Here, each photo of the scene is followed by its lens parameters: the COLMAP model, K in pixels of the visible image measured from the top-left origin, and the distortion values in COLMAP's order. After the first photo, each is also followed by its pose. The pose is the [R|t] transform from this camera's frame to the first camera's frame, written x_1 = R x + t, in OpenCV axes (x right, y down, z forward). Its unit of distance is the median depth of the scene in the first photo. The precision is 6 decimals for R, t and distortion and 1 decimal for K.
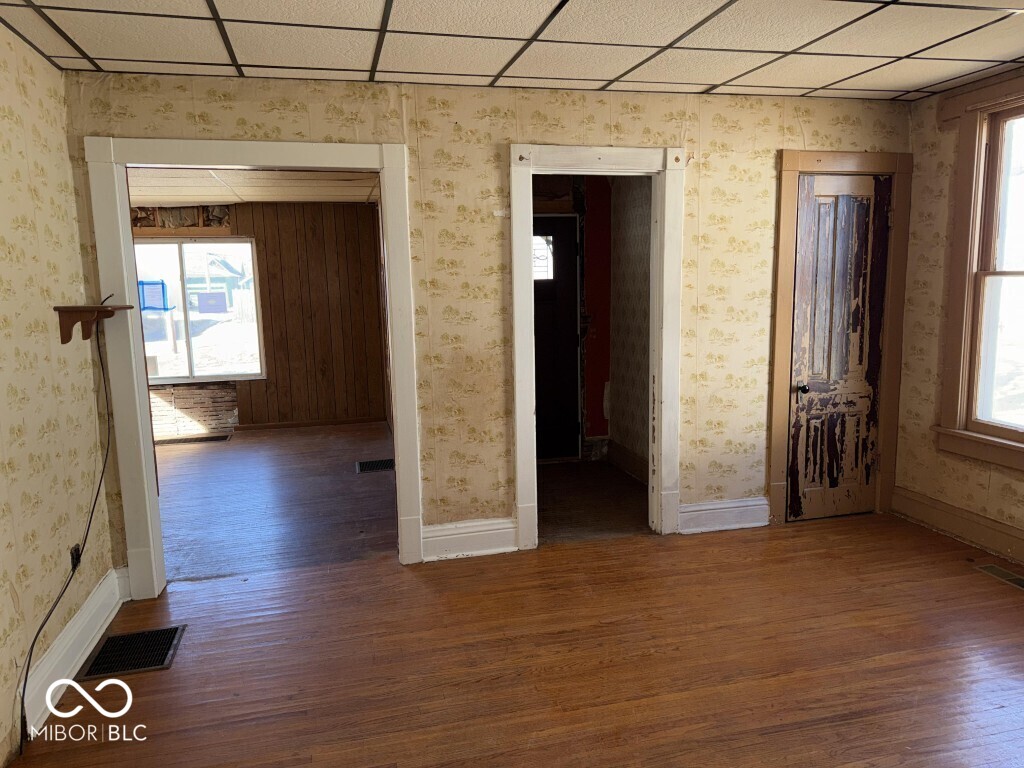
lens RADIAL K [[719.5, 0, 517.1], [0, 719.5, 381.8], [0, 0, 1]] dist [0.041654, -0.008808]
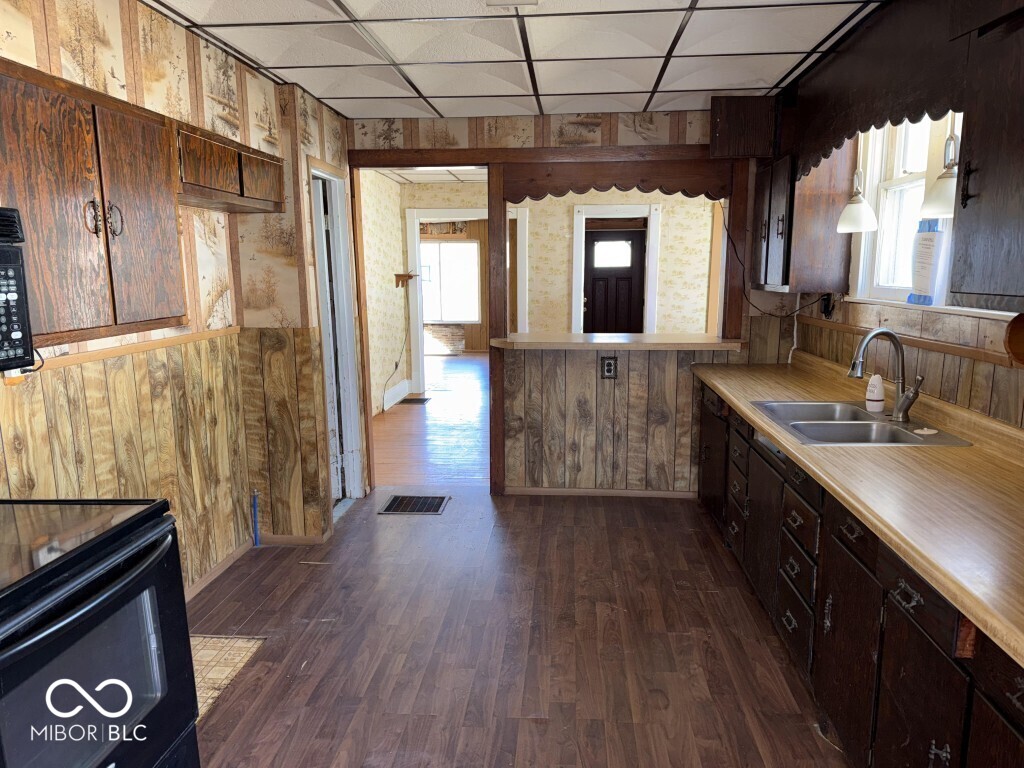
lens RADIAL K [[719.5, 0, 518.8], [0, 719.5, 384.8], [0, 0, 1]] dist [0.041654, -0.008808]
pose [[0.946314, 0.066760, -0.316279, 0.296989], [-0.058896, 0.997672, 0.034368, 0.081386], [0.317837, -0.013895, 0.948044, -0.609076]]
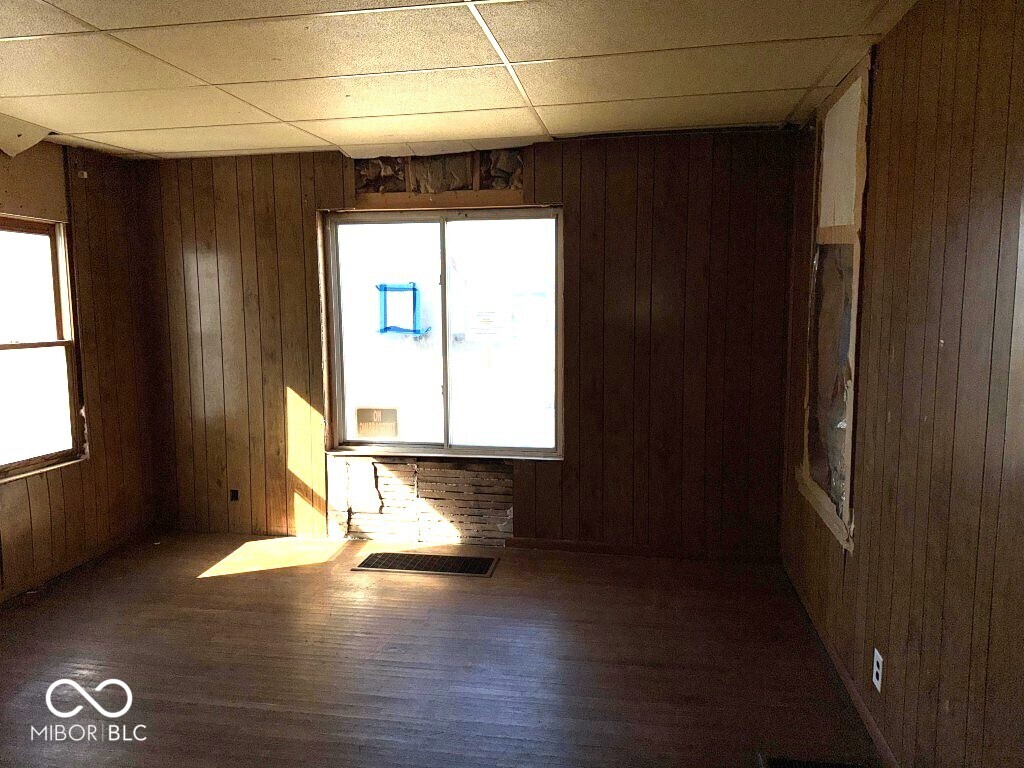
lens RADIAL K [[719.5, 0, 512.5], [0, 719.5, 388.3], [0, 0, 1]] dist [0.041654, -0.008808]
pose [[0.915529, 0.068665, -0.396349, -0.176510], [-0.071144, 0.997430, 0.008461, -0.066119], [0.395911, 0.020451, 0.918061, 0.501398]]
